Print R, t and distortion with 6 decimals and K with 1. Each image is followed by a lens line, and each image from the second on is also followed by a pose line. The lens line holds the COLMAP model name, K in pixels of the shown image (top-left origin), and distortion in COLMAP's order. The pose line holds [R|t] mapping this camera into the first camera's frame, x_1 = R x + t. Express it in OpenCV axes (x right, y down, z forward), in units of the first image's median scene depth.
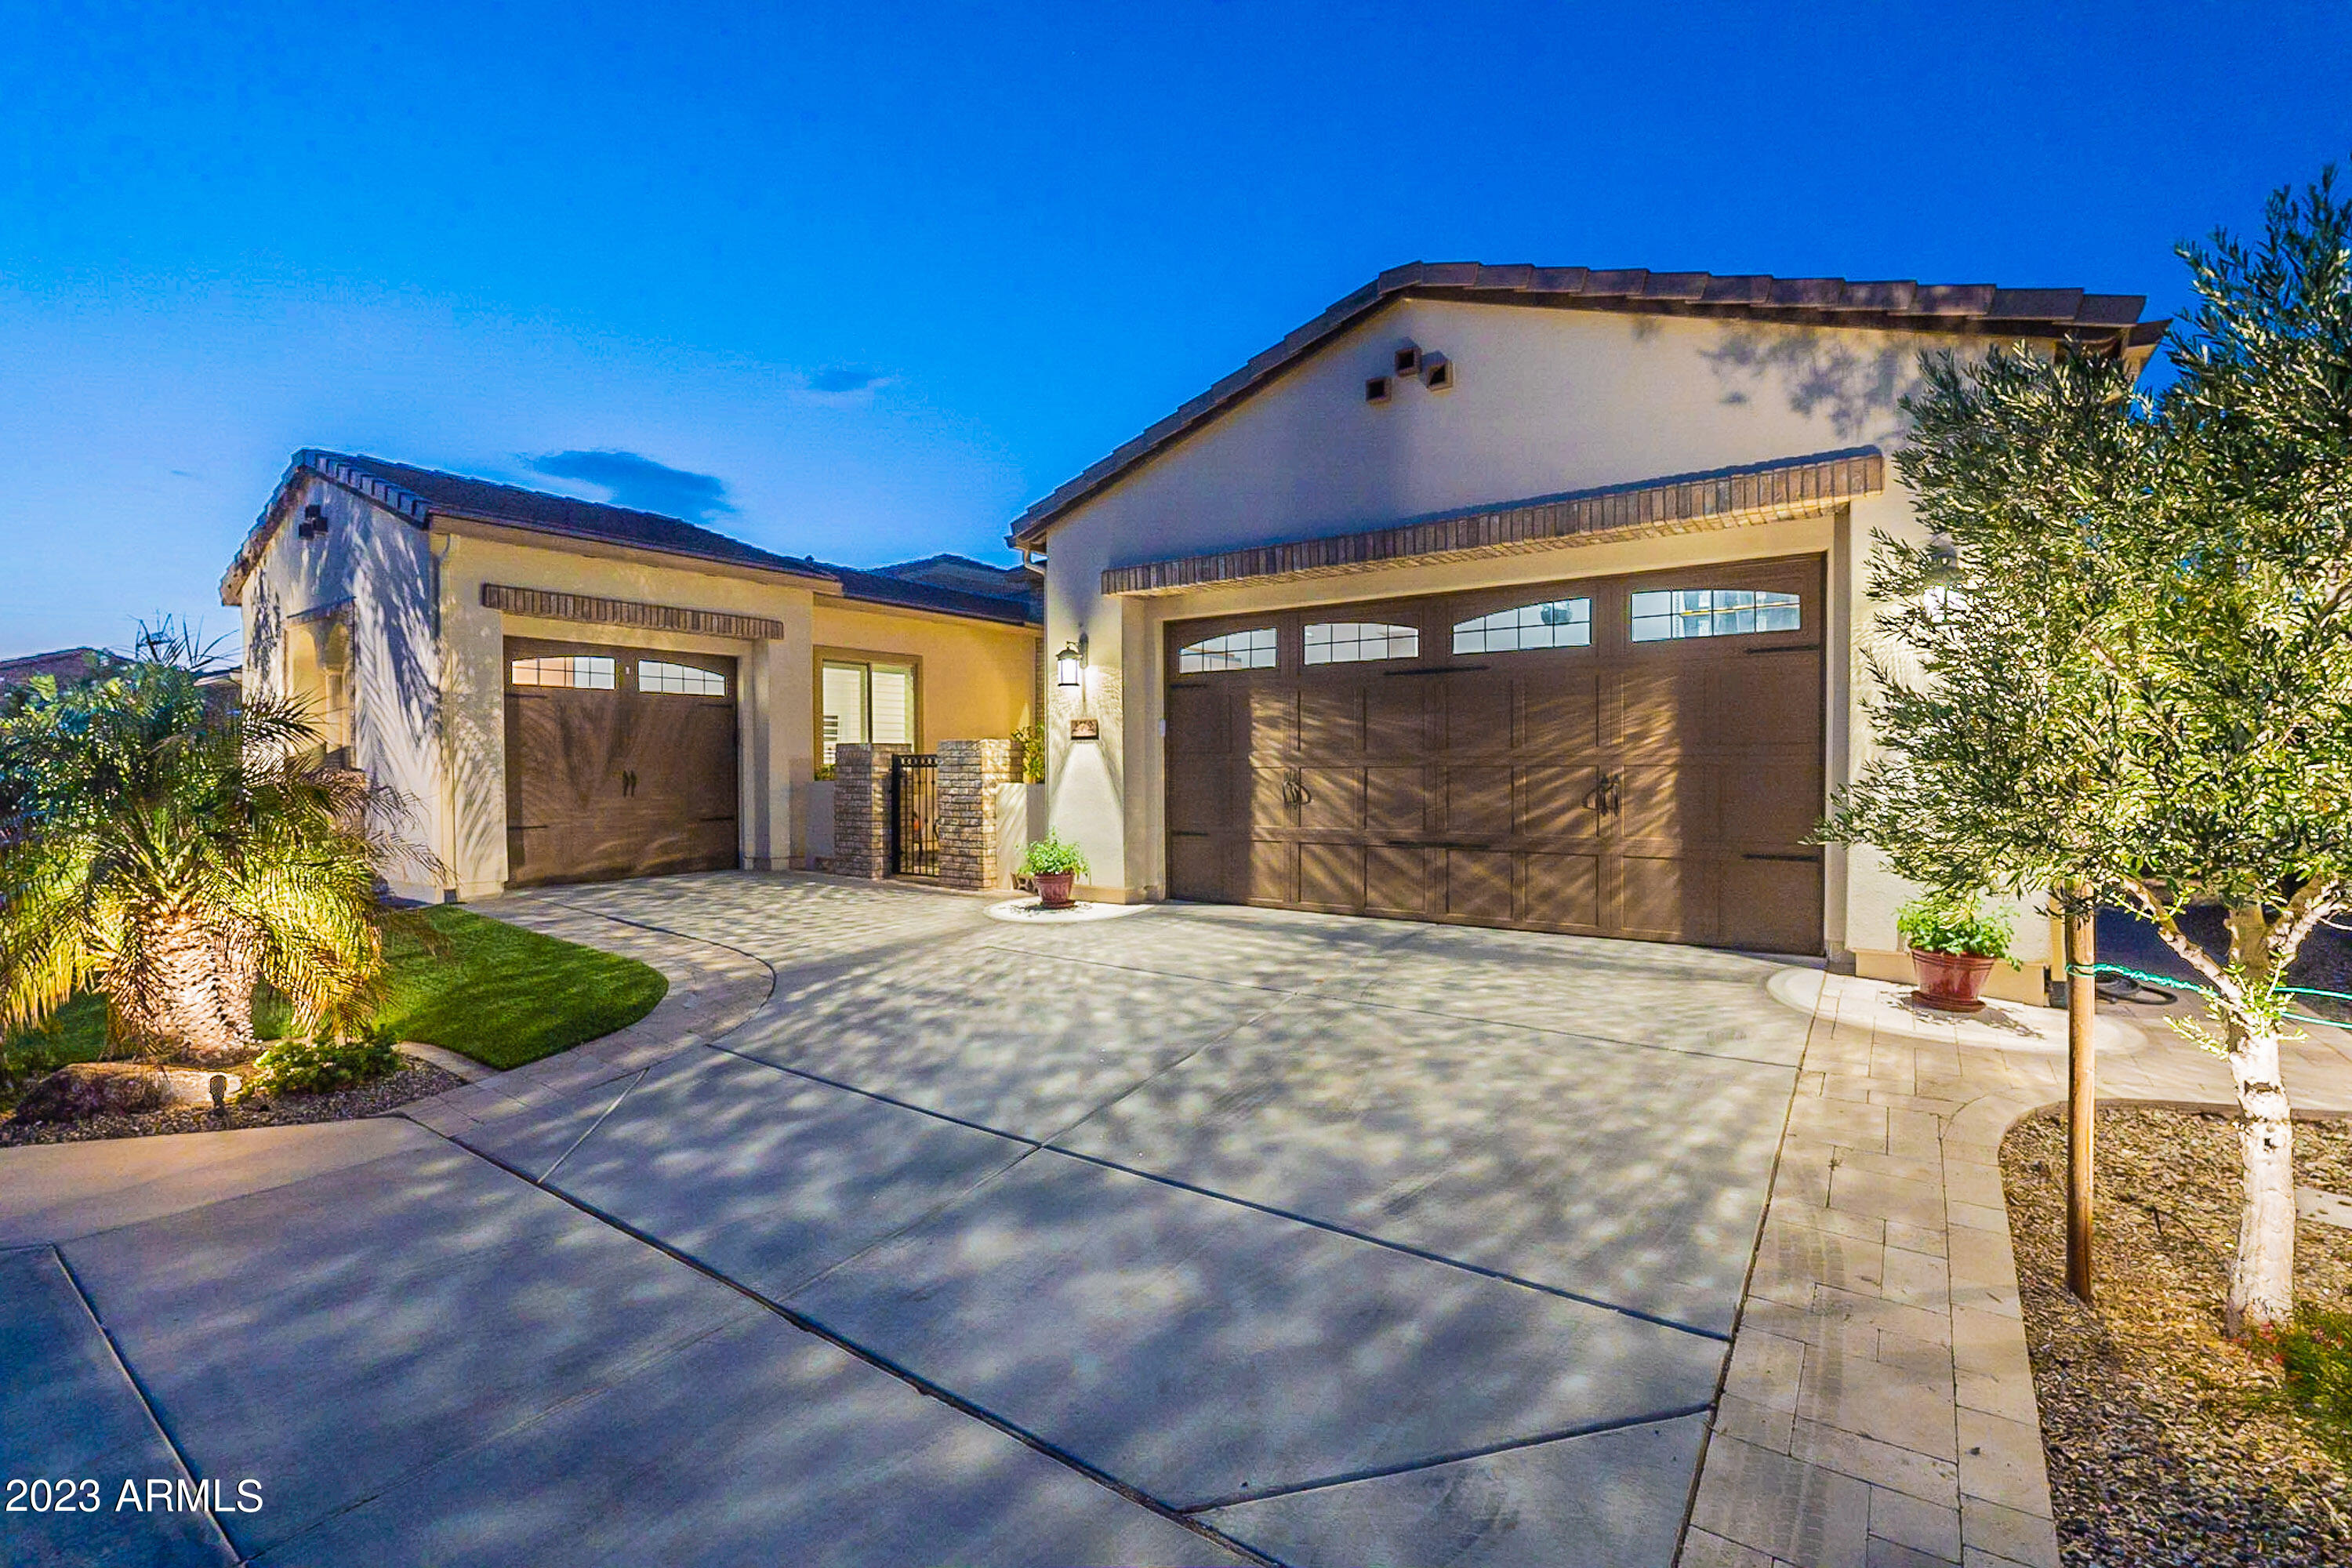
lens RADIAL K [[1028.4, 0, 1176.4], [0, 1028.4, 782.0], [0, 0, 1]] dist [0.004204, 0.000253]
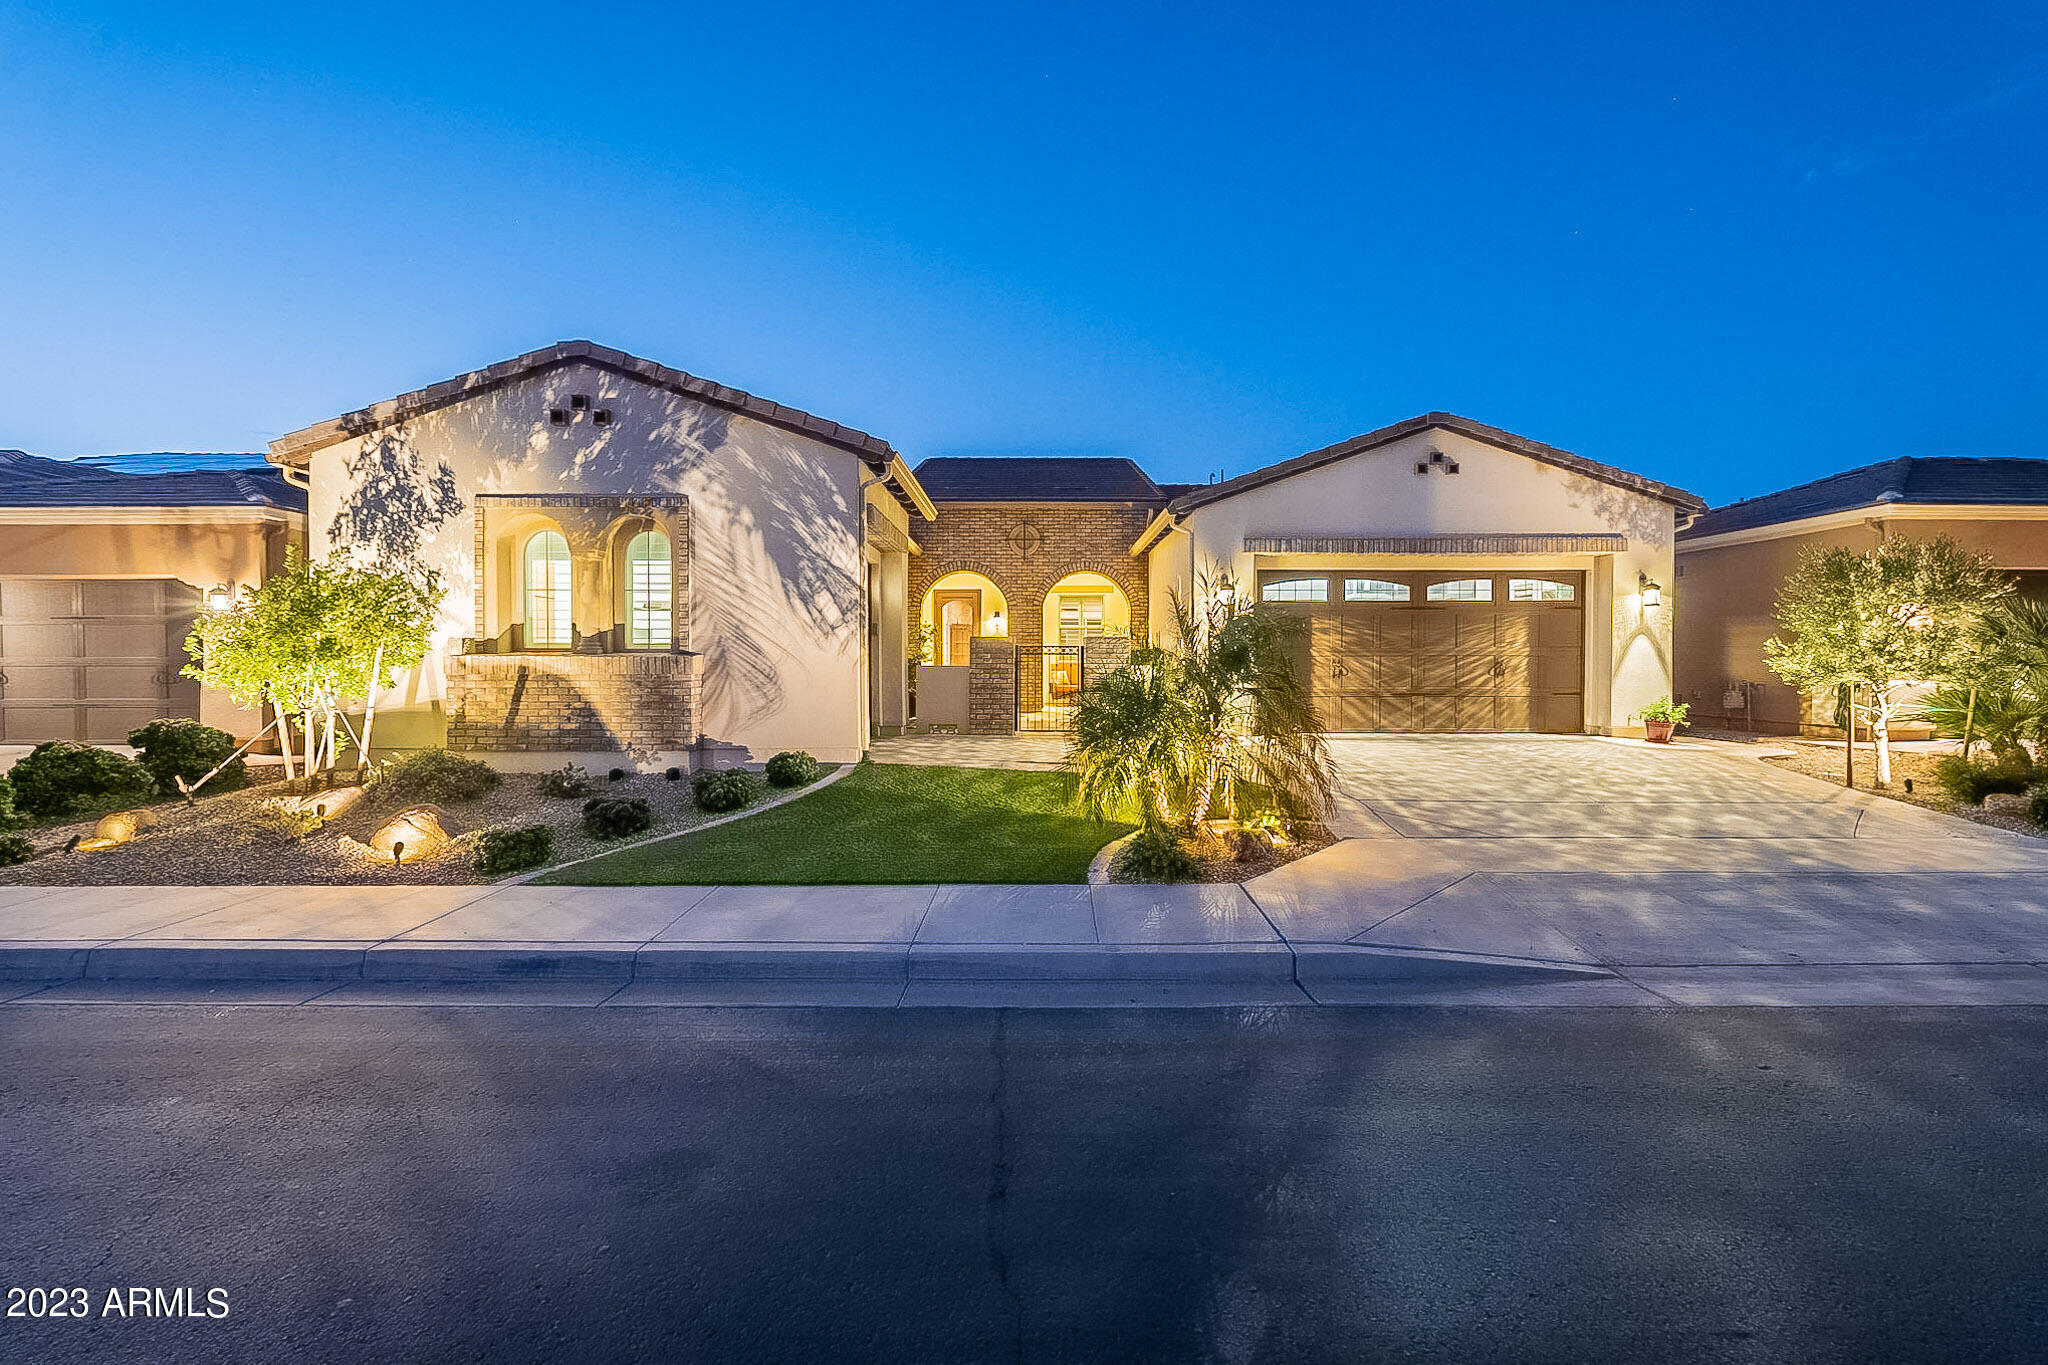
lens RADIAL K [[895.5, 0, 1023.0], [0, 895.5, 676.0], [0, 0, 1]] dist [0.004204, 0.000253]
pose [[0.817307, -0.004571, 0.576184, -1.466808], [0.004257, 0.999989, 0.001895, 0.019114], [-0.576186, 0.000904, 0.817318, 0.011204]]
